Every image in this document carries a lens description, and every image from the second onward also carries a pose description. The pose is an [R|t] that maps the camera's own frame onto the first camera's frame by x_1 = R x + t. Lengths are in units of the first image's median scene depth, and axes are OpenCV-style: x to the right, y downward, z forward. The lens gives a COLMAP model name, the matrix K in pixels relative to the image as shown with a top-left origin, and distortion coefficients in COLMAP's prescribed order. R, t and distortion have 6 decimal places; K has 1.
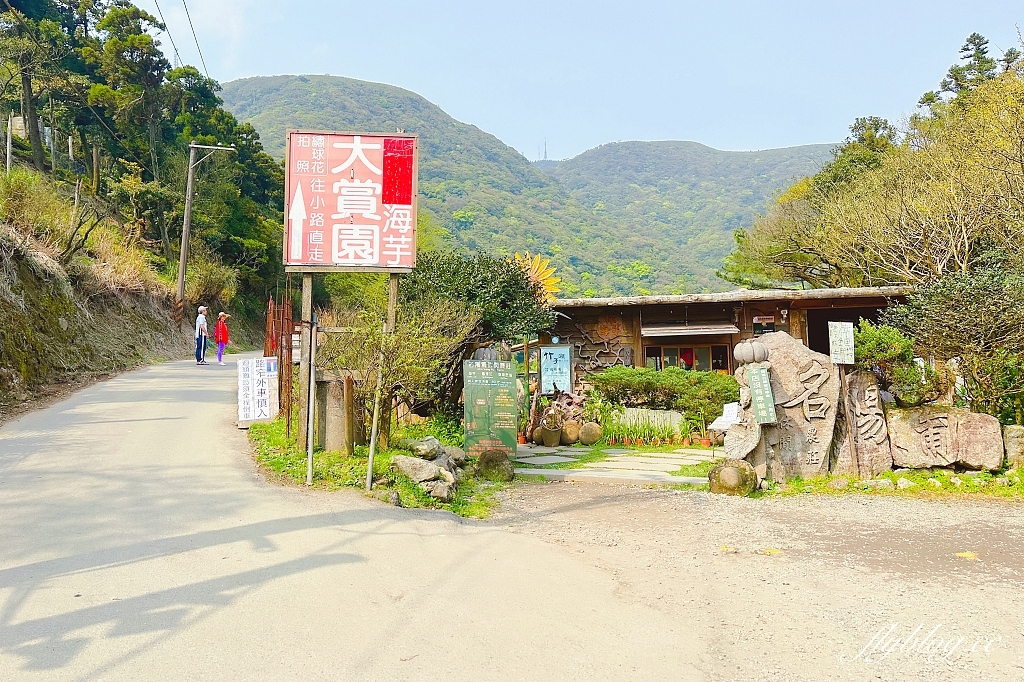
lens RADIAL K [[678.9, 0, 510.4], [0, 678.9, 324.0], [0, 0, 1]] dist [0.066593, -0.073506]
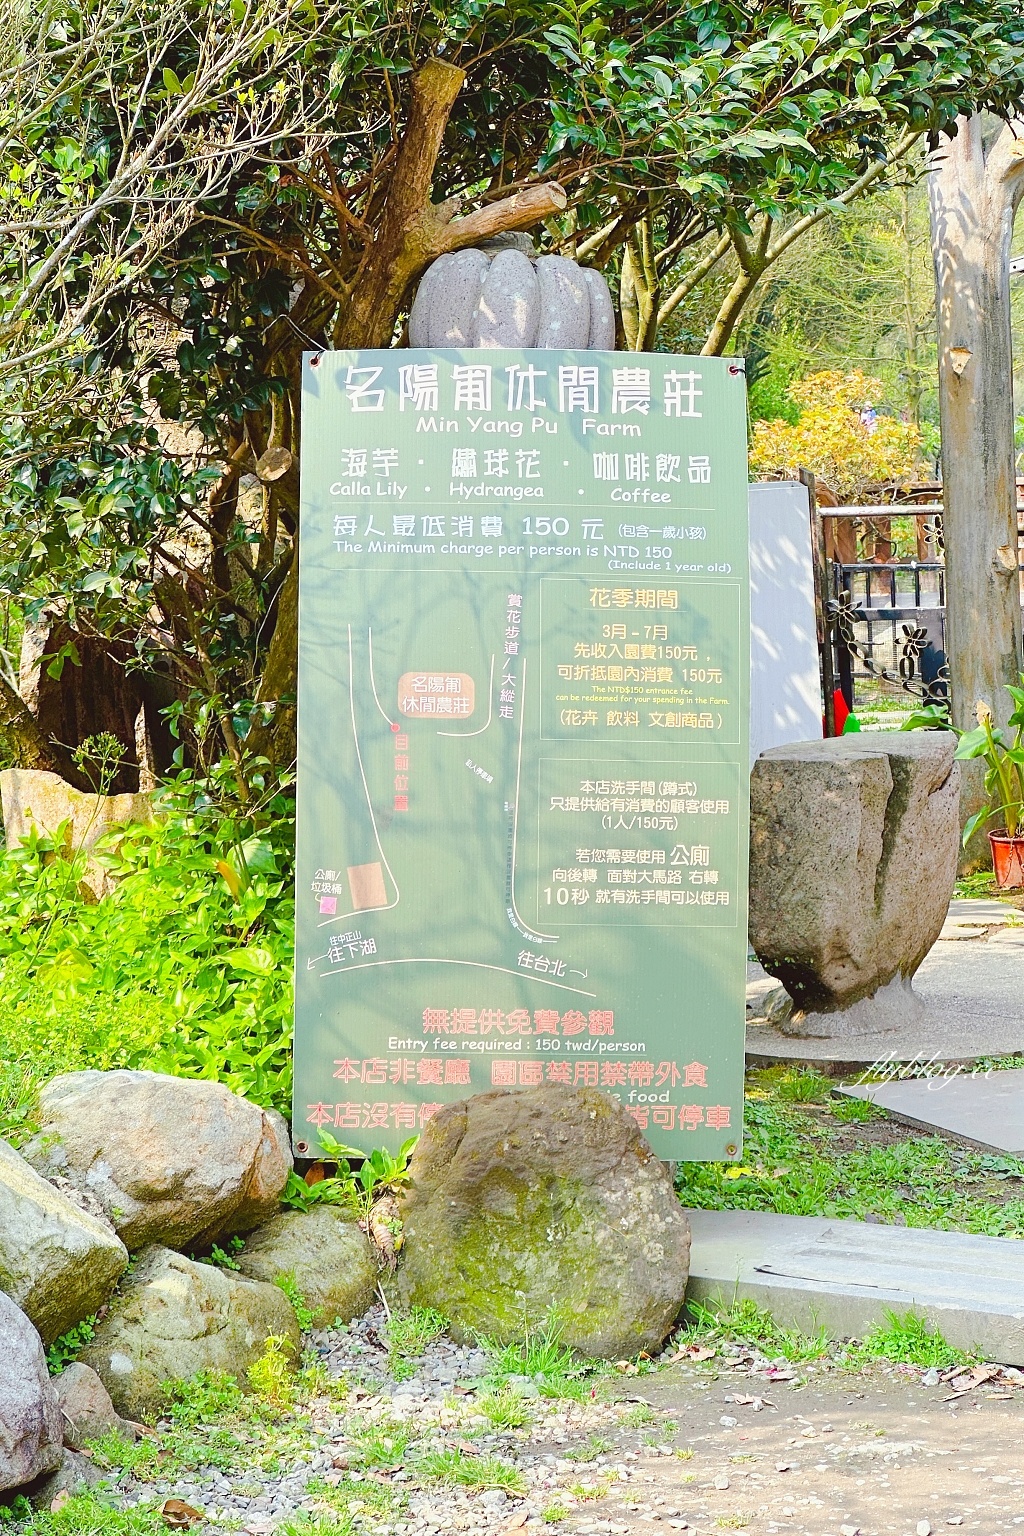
lens RADIAL K [[3501.7, 0, 512.0], [0, 3501.7, 768.0], [0, 0, 1]] dist [0.044270, 0.398896]
pose [[0.973568, -0.006977, -0.228292, 0.081055], [0.045525, 0.985404, 0.164031, 0.018242], [0.223816, -0.170089, 0.959675, 0.289054]]
